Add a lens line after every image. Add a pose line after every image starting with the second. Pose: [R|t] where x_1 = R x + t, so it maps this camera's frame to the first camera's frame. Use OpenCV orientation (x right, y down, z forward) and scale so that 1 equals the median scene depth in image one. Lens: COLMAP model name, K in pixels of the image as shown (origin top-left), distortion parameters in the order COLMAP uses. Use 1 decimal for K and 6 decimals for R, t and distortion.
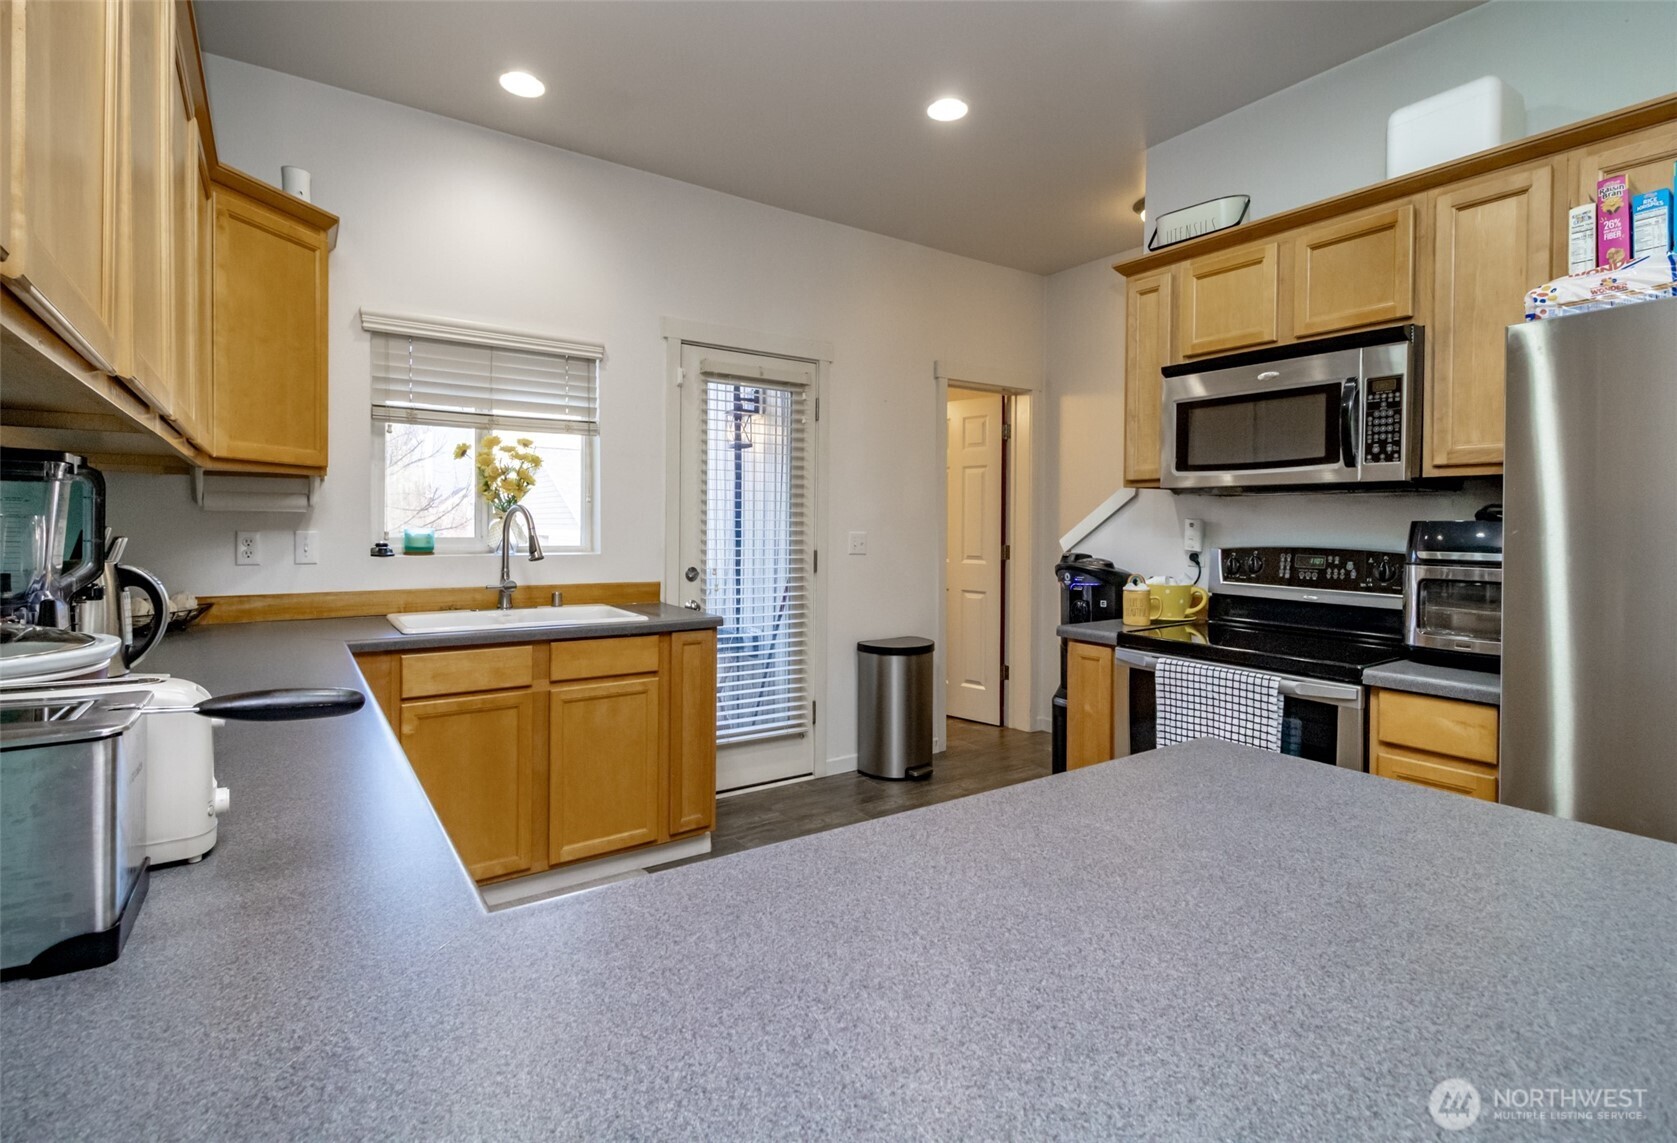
lens RADIAL K [[779.7, 0, 810.0], [0, 779.7, 544.7], [0, 0, 1]] dist [0.001537, -0.001121]
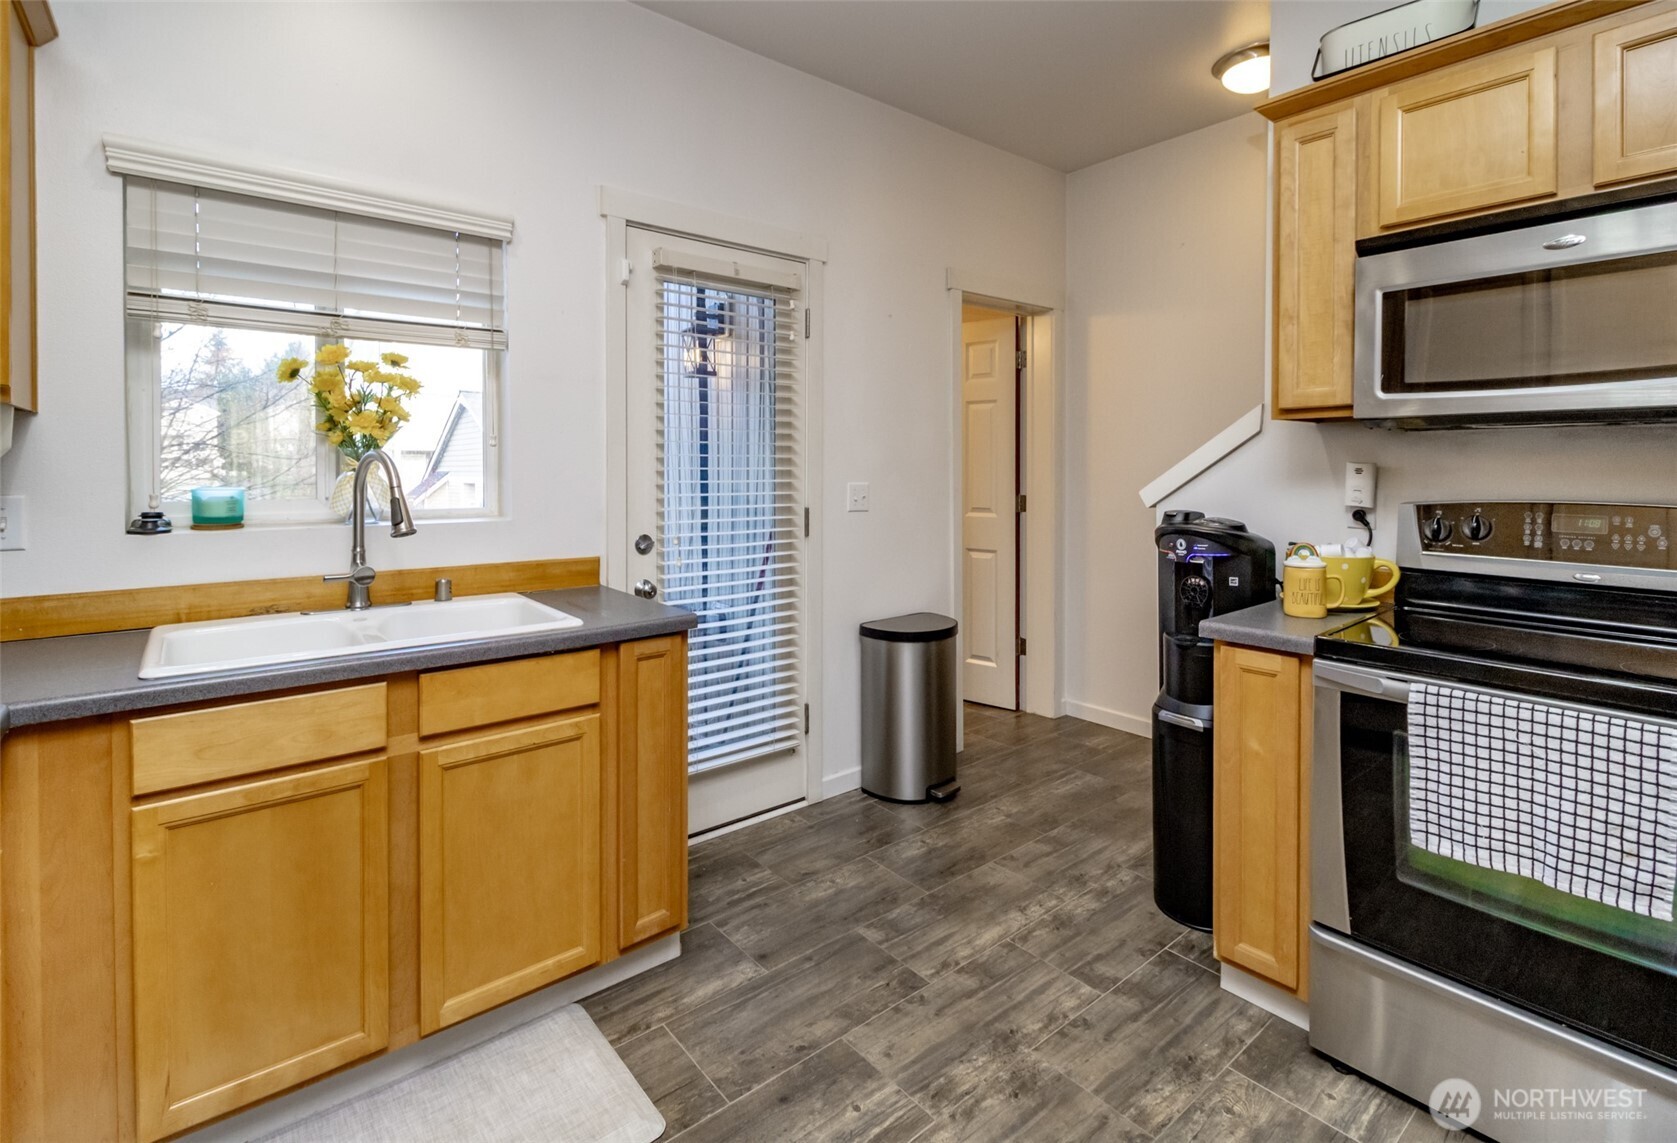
lens RADIAL K [[777.3, 0, 827.1], [0, 777.3, 480.5], [0, 0, 1]] dist [0.010576, -0.008374]
pose [[0.994889, -0.011500, 0.100322, -0.065837], [0.012611, 0.999866, -0.010444, -0.014359], [-0.100188, 0.011656, 0.994900, 0.318443]]
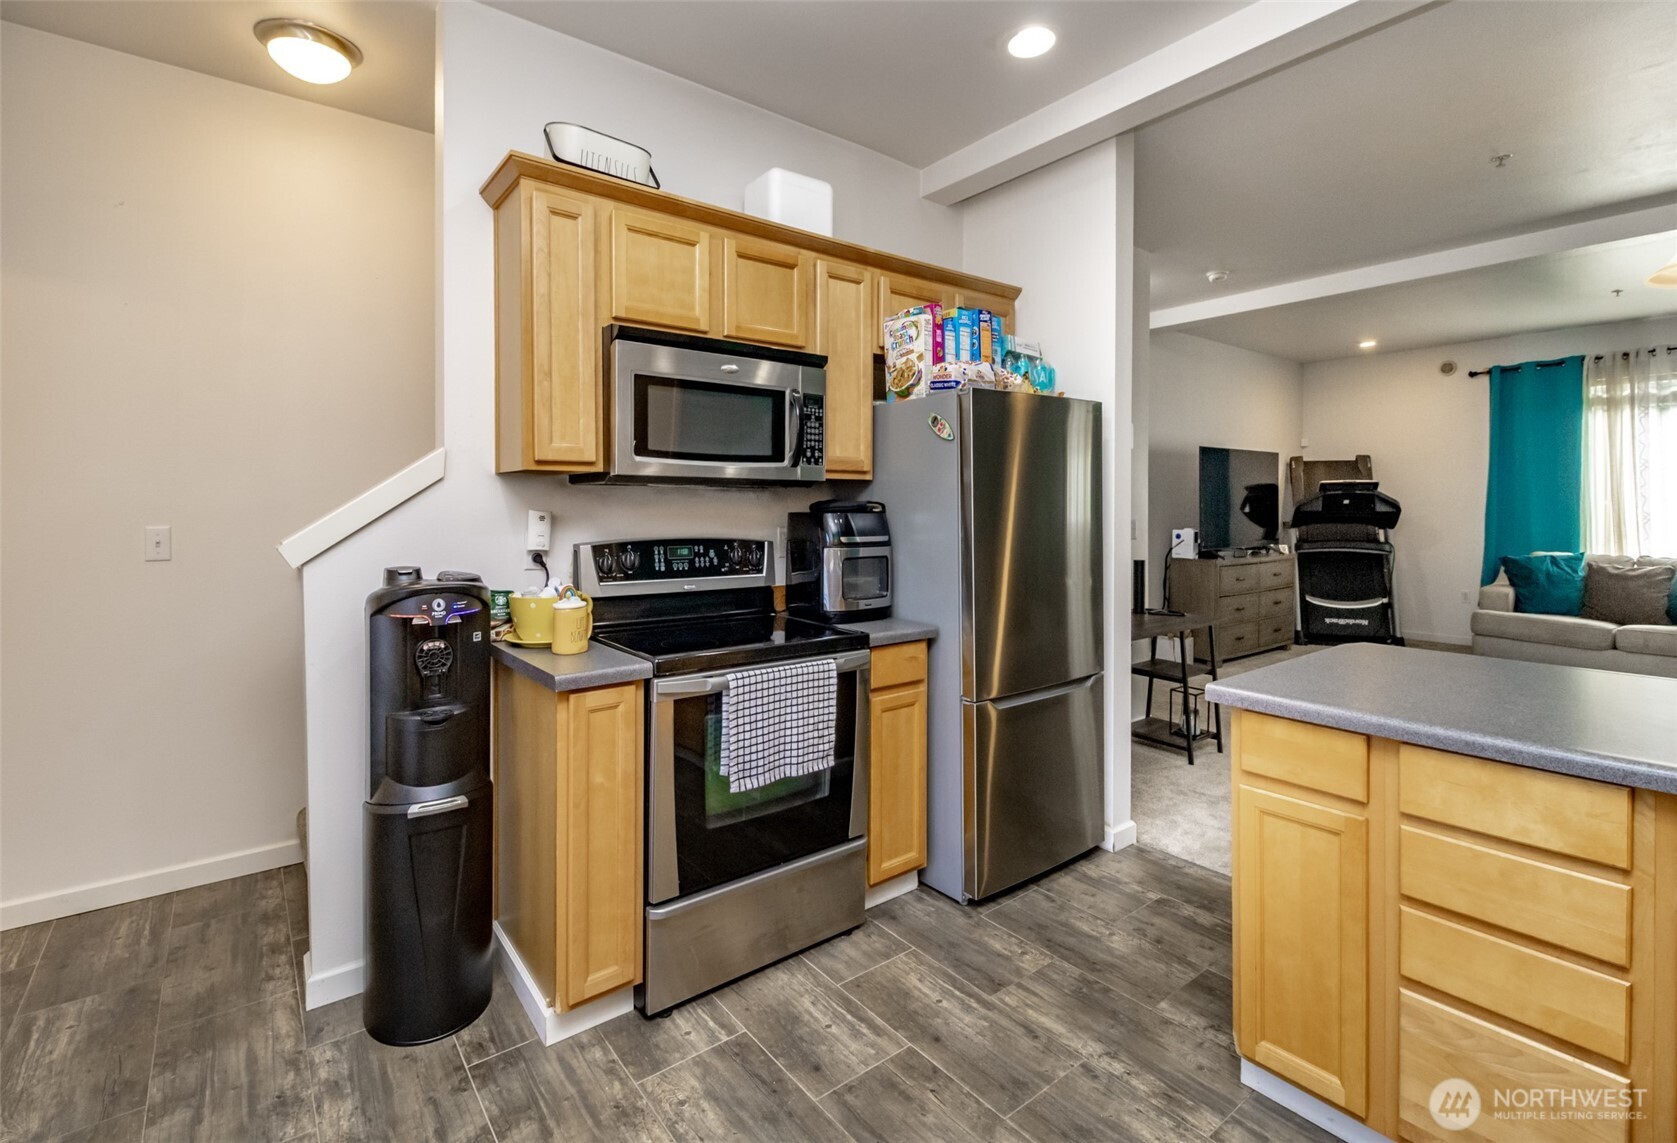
lens RADIAL K [[777.3, 0, 816.6], [0, 777.3, 515.5], [0, 0, 1]] dist [0.010576, -0.008374]
pose [[-0.083976, -0.019376, 0.996279, -0.316806], [0.027223, 0.999393, 0.021731, -0.036058], [-0.996096, 0.028946, -0.083397, 0.743568]]
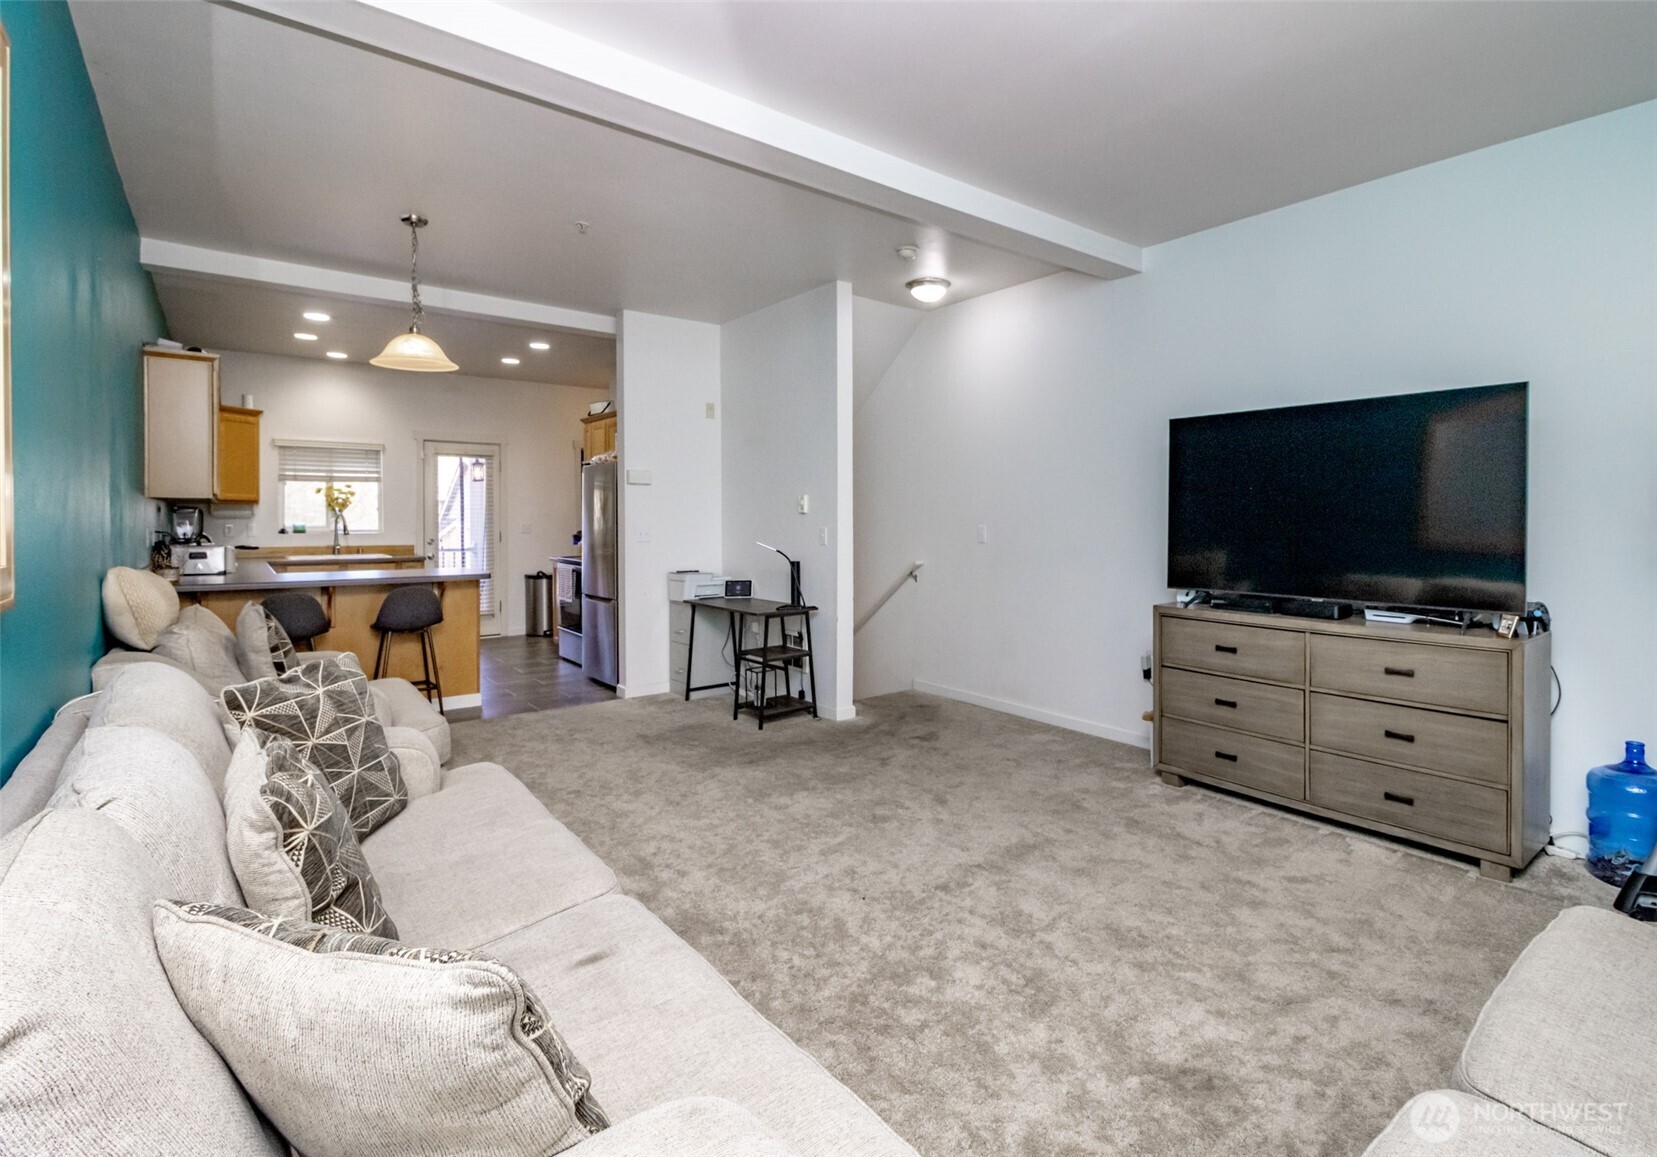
lens RADIAL K [[711.9, 0, 812.1], [0, 711.9, 527.8], [0, 0, 1]] dist [0.002030, -0.001597]
pose [[0.995268, -0.012468, 0.096368, 0.933613], [0.013493, 0.999859, -0.009995, 0.041001], [-0.096230, 0.011248, 0.995296, -1.458498]]
